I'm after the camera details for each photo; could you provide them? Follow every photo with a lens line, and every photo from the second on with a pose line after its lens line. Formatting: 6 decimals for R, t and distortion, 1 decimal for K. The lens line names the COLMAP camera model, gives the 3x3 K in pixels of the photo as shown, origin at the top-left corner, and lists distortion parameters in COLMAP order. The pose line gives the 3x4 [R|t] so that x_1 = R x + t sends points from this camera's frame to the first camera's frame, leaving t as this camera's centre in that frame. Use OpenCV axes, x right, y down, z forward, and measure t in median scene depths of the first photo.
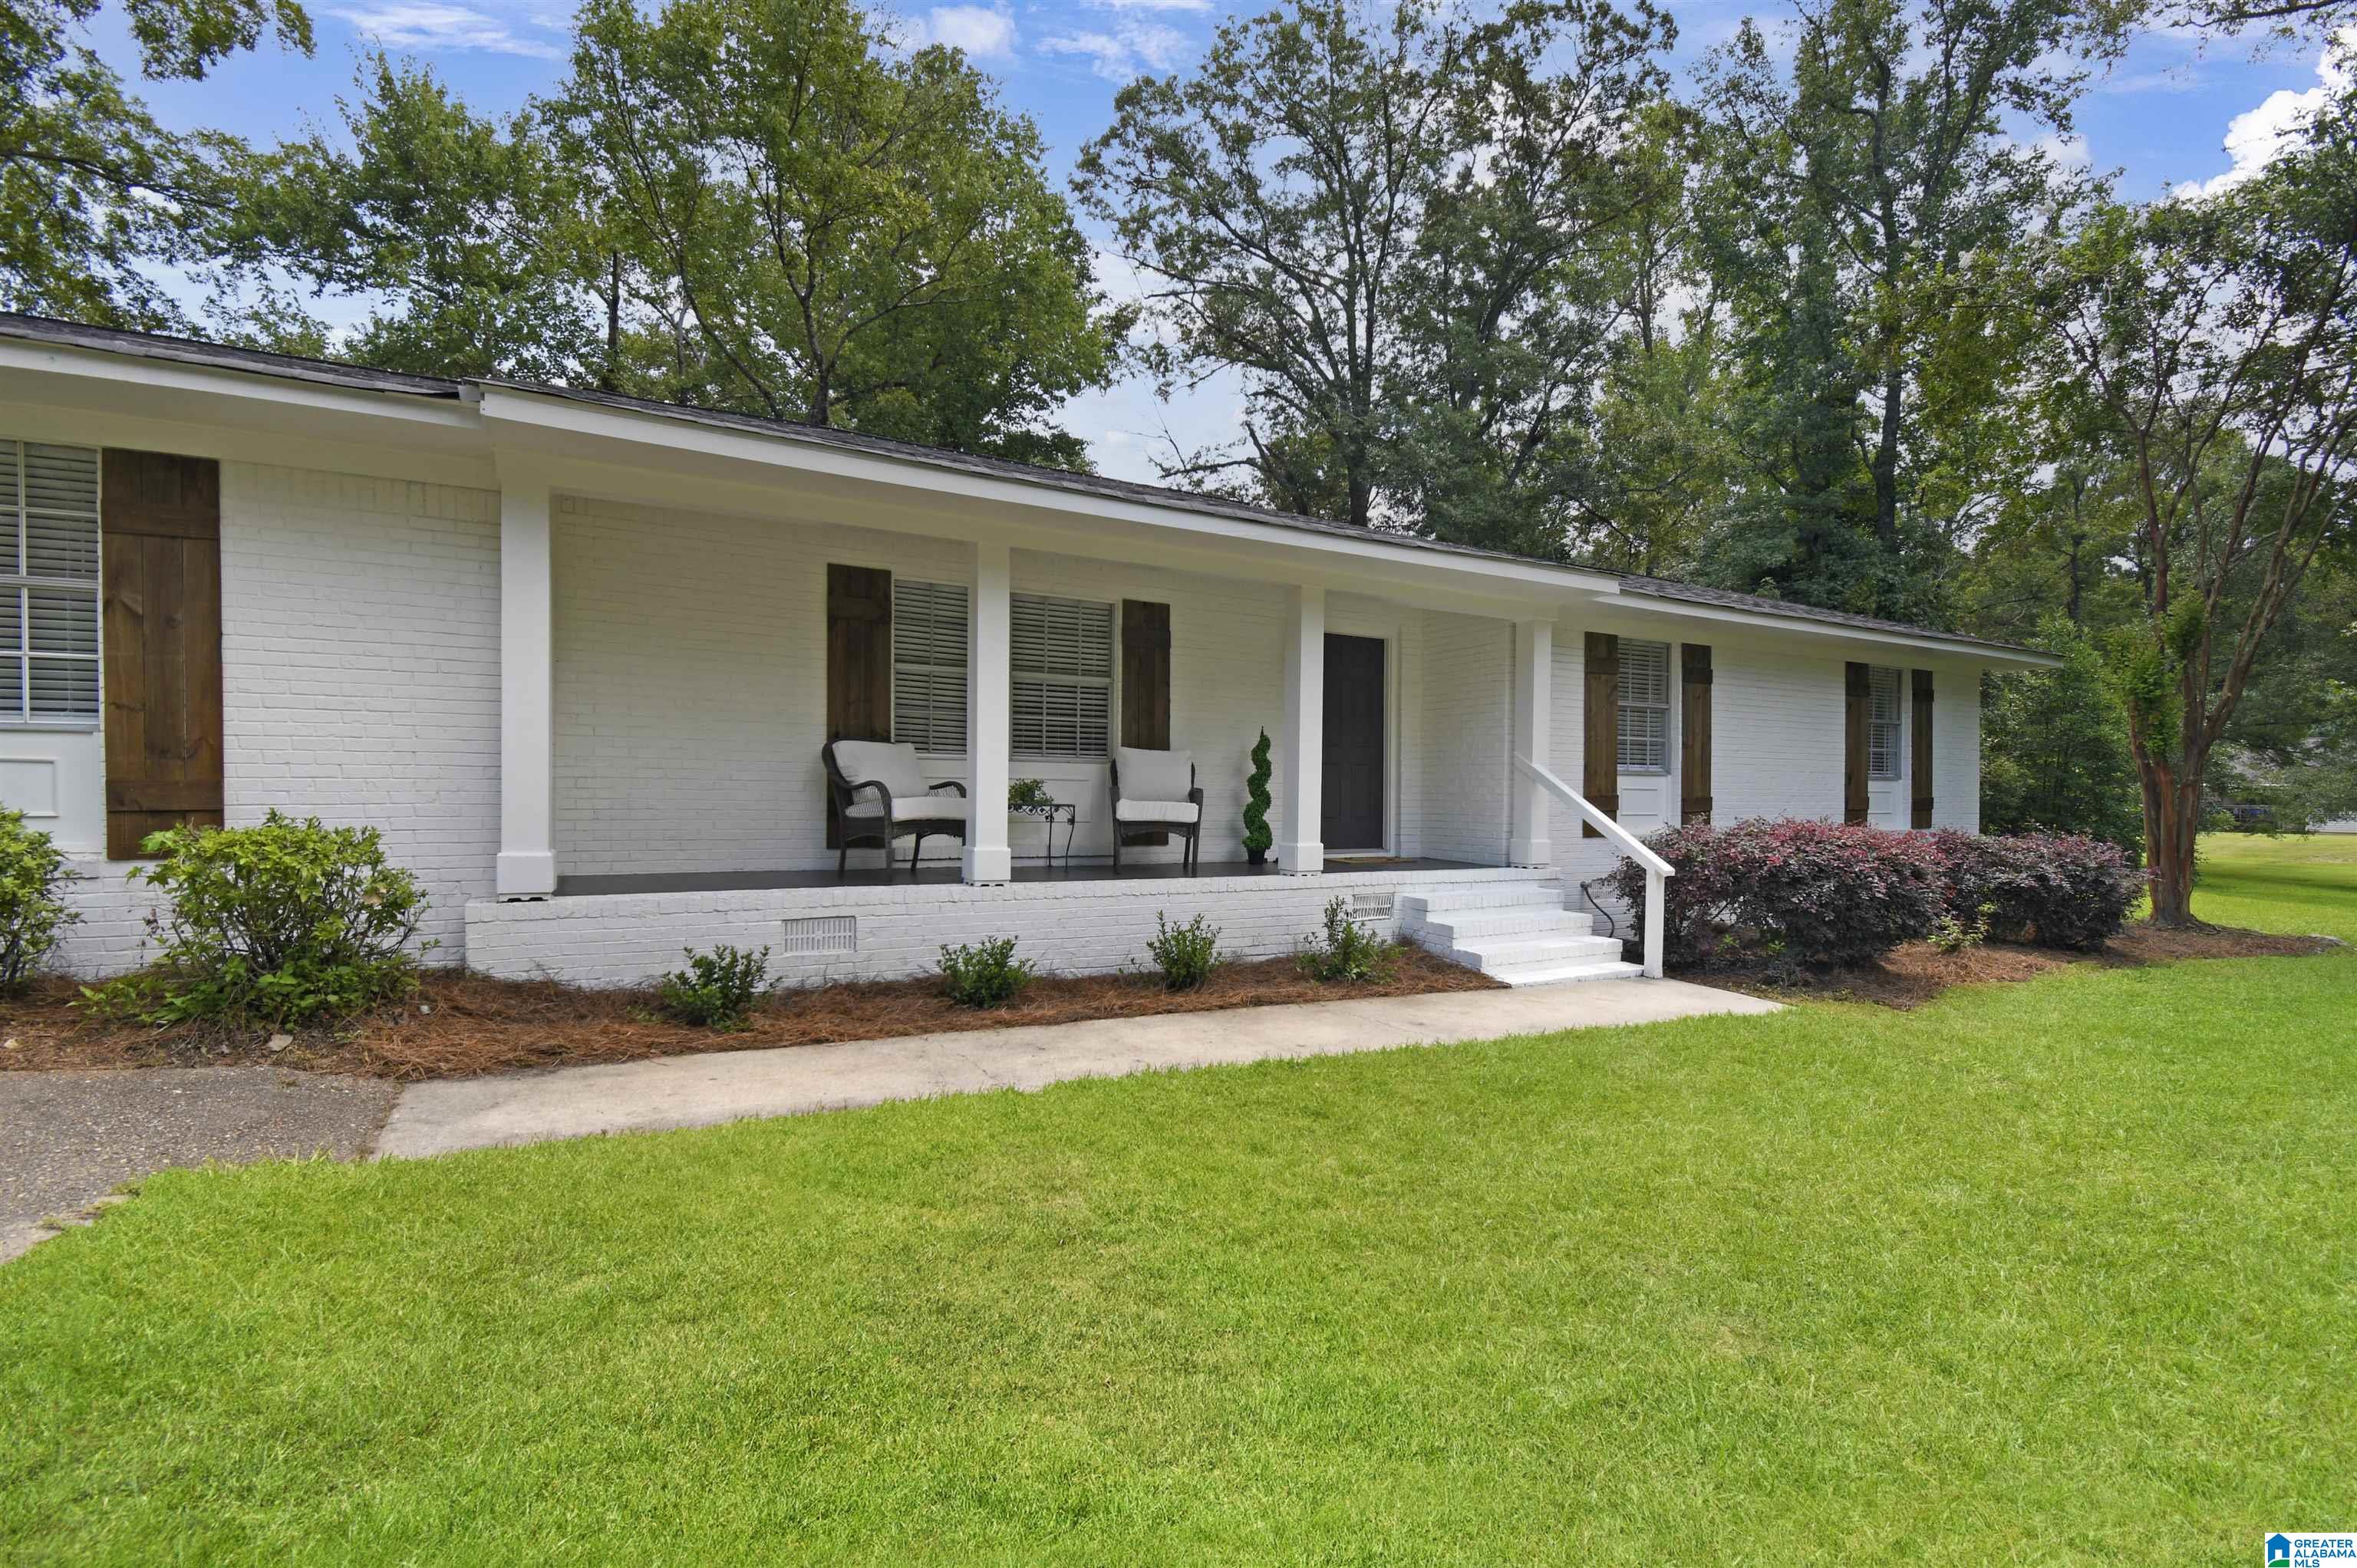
lens RADIAL K [[1063.4, 0, 1178.5], [0, 1063.4, 784.0], [0, 0, 1]] dist [0.000304, -0.013042]
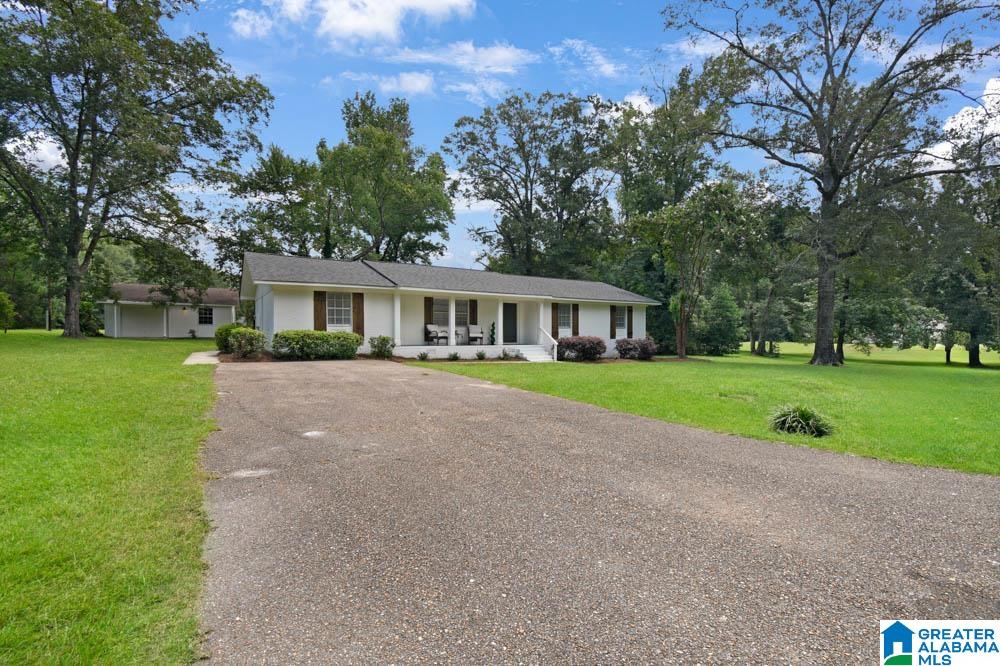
lens RADIAL K [[451.2, 0, 500.0], [0, 451.2, 333.0], [0, 0, 1]] dist [0.000304, -0.013042]
pose [[0.997812, -0.007191, 0.065726, -0.050990], [0.006351, 0.999896, 0.012983, -0.019252], [-0.065812, -0.012537, 0.997753, -1.561644]]
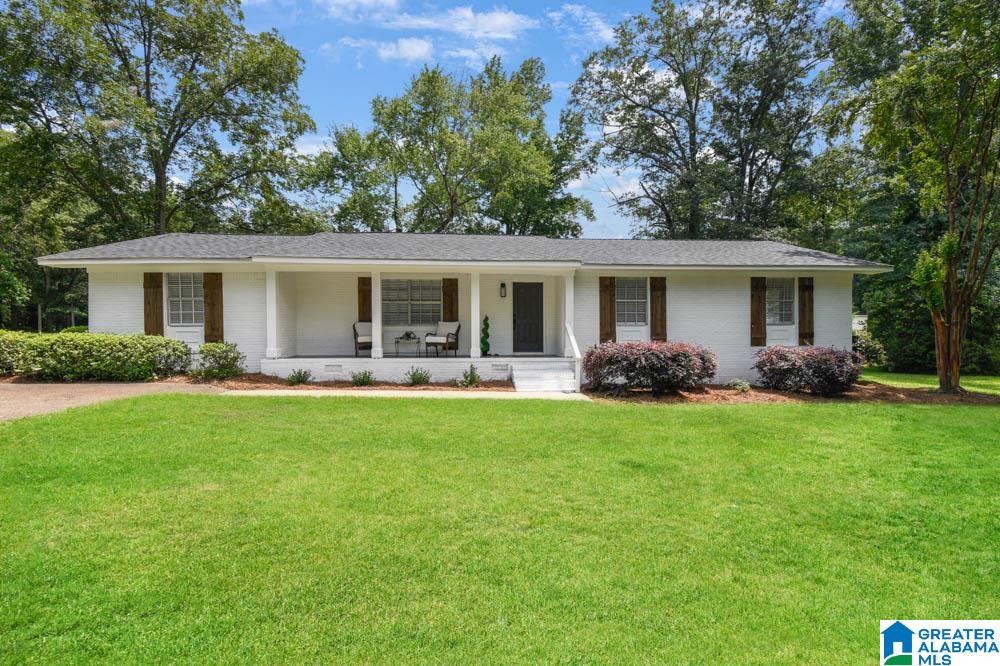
lens RADIAL K [[439.1, 0, 500.0], [0, 439.1, 333.0], [0, 0, 1]] dist [0.000067, 0.000040]
pose [[0.903247, -0.008594, -0.429036, 0.768308], [0.013327, 0.999879, 0.008028, -0.006900], [0.428915, -0.012969, 0.903252, -0.230015]]
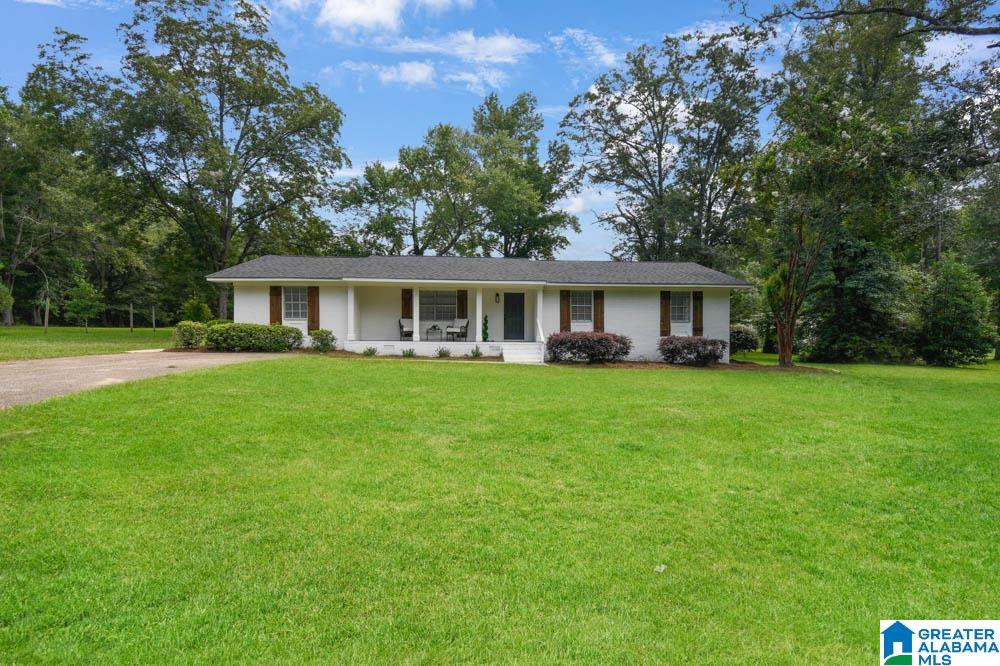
lens RADIAL K [[439.1, 0, 500.0], [0, 439.1, 333.0], [0, 0, 1]] dist [0.000067, 0.000040]
pose [[0.903450, -0.003095, -0.428683, 1.109342], [0.007408, 0.999937, 0.008393, 0.021424], [0.428630, -0.010759, 0.903416, -0.895474]]
